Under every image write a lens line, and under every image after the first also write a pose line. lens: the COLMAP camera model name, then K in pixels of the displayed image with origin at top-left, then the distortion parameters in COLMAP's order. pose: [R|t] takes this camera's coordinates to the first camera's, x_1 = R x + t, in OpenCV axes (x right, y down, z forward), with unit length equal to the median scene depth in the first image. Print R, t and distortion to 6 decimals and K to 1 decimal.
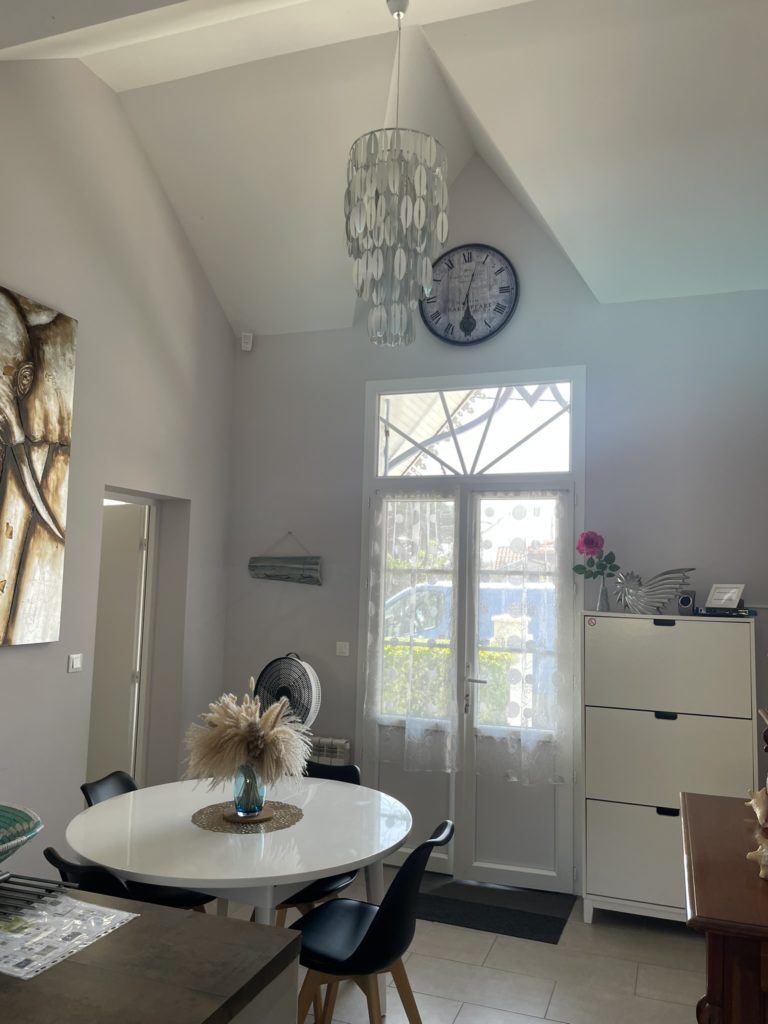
lens RADIAL K [[786.7, 0, 387.8], [0, 786.7, 512.4], [0, 0, 1]] dist [0.097348, -0.136386]
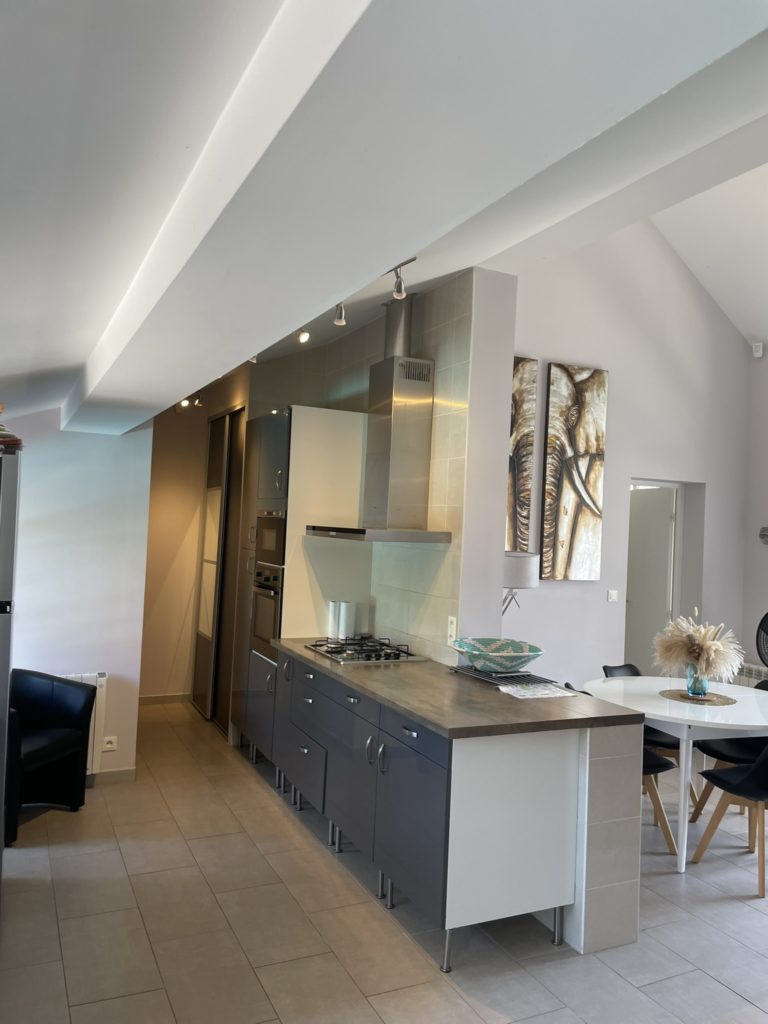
lens RADIAL K [[786.7, 0, 387.8], [0, 786.7, 512.4], [0, 0, 1]] dist [0.097348, -0.136386]
pose [[0.718401, -0.003889, -0.695618, 0.377865], [0.035339, 0.998897, 0.030911, -0.034981], [0.694731, -0.046789, 0.717746, -0.406216]]
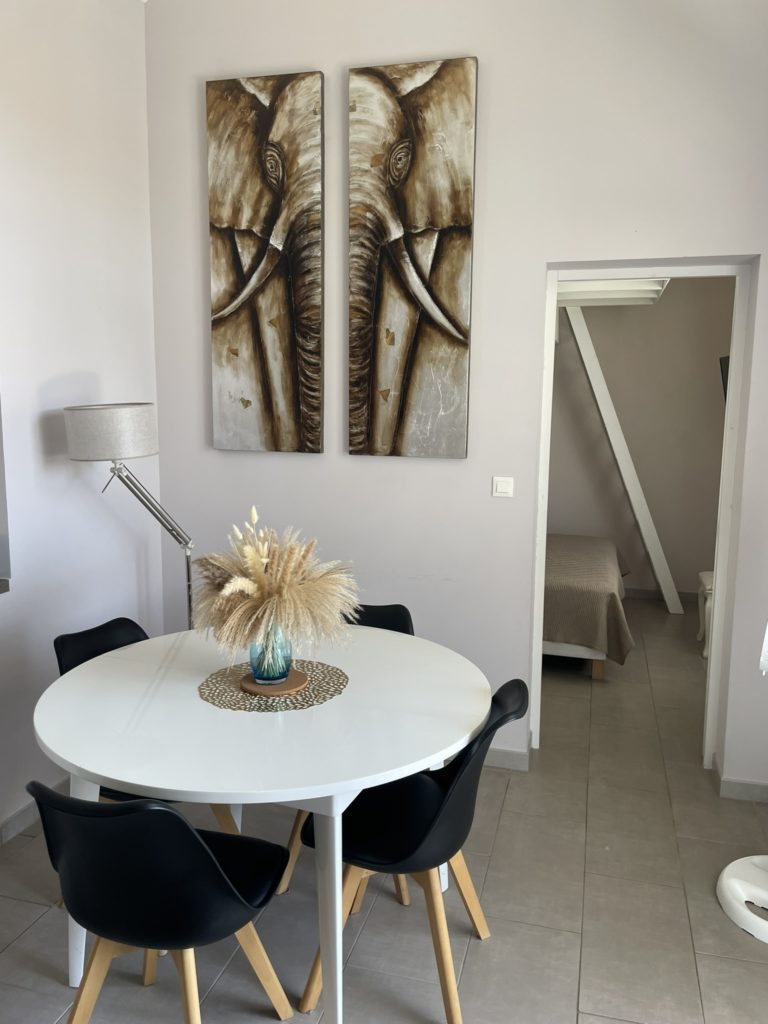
lens RADIAL K [[786.7, 0, 387.8], [0, 786.7, 512.4], [0, 0, 1]] dist [0.097348, -0.136386]
pose [[0.090332, 0.111364, -0.989666, 0.463480], [0.073662, 0.990259, 0.118154, 0.113040], [0.993184, -0.083574, 0.081249, 0.854443]]
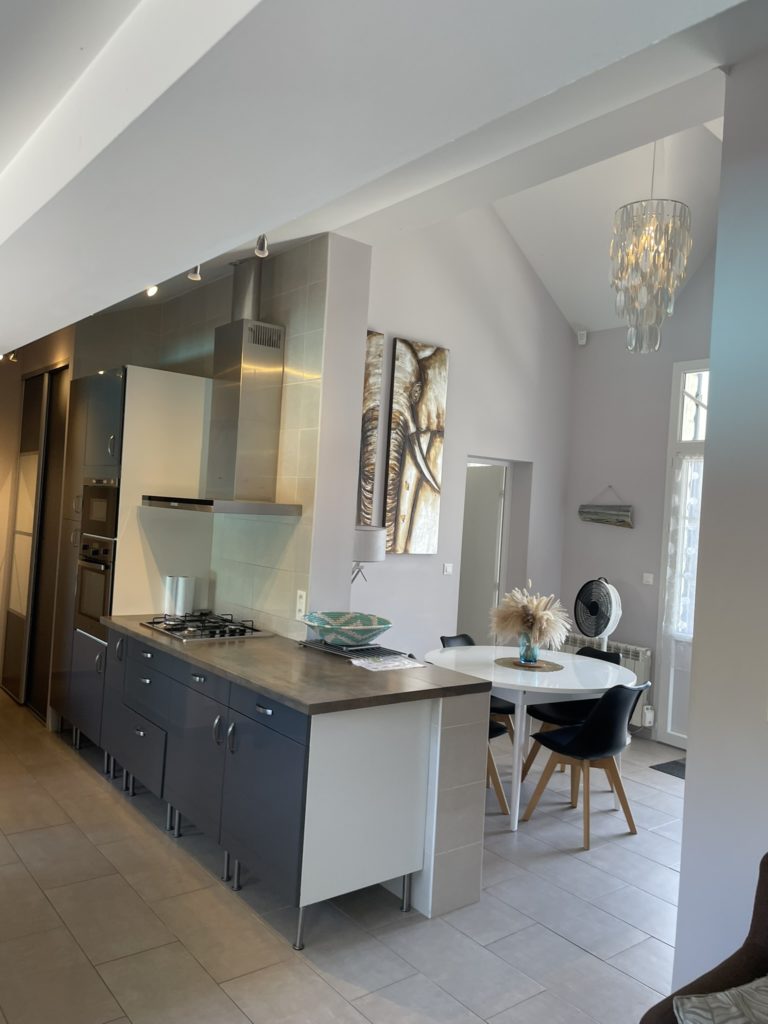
lens RADIAL K [[786.4, 0, 374.4], [0, 786.4, 511.8], [0, 0, 1]] dist [0.106896, -0.155875]
pose [[0.847179, 0.029209, -0.530505, 0.328254], [0.007843, 0.997691, 0.067456, -0.032389], [0.531250, -0.061308, 0.844994, -0.414459]]
